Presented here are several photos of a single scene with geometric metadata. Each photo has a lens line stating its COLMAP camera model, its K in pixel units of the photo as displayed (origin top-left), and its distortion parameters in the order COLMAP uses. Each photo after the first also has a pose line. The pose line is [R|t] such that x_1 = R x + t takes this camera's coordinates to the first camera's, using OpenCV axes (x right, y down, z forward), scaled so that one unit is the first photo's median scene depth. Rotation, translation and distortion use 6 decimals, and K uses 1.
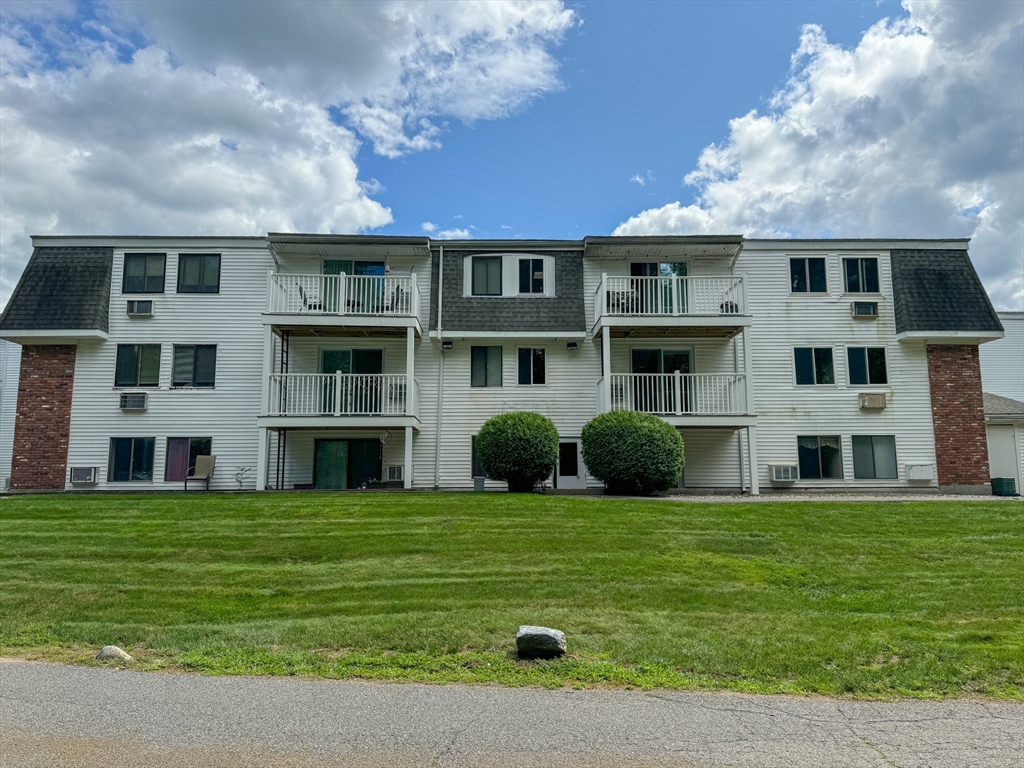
lens RADIAL K [[729.9, 0, 505.8], [0, 729.9, 391.1], [0, 0, 1]] dist [0.126814, -0.201717]
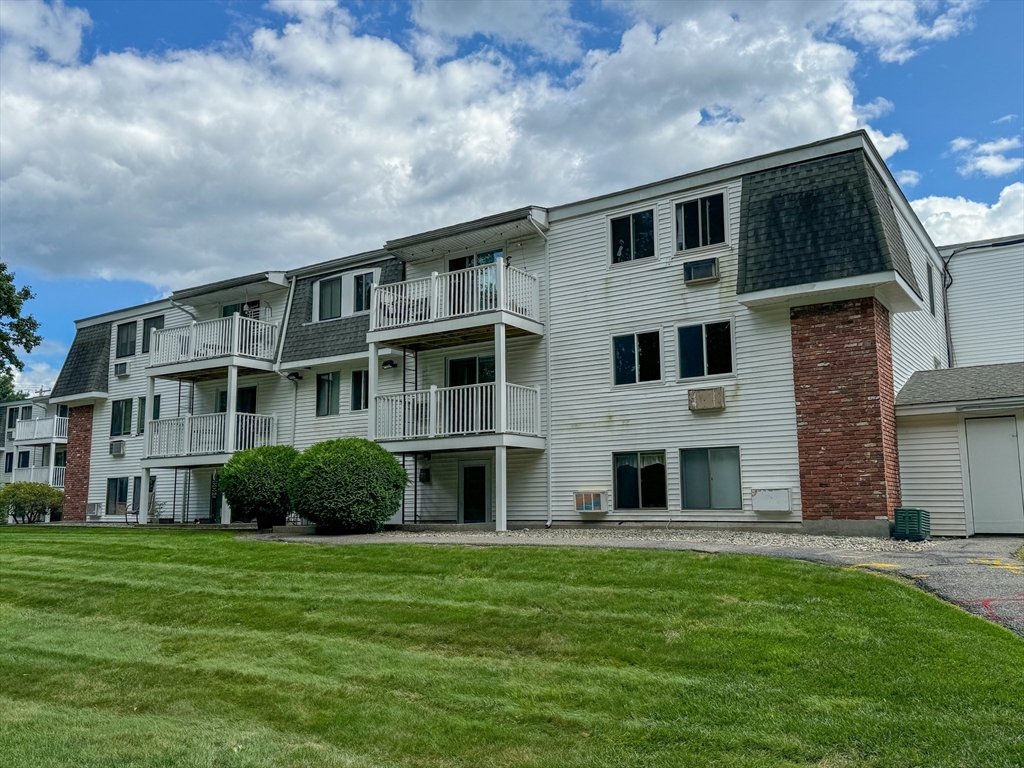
lens RADIAL K [[896.9, 0, 512.0], [0, 896.9, 384.0], [0, 0, 1]] dist [0.159310, -0.257062]
pose [[0.790014, -0.085591, -0.607084, 0.869890], [0.085444, 0.995914, -0.029221, 0.008113], [0.607105, -0.028787, 0.794100, 0.201917]]
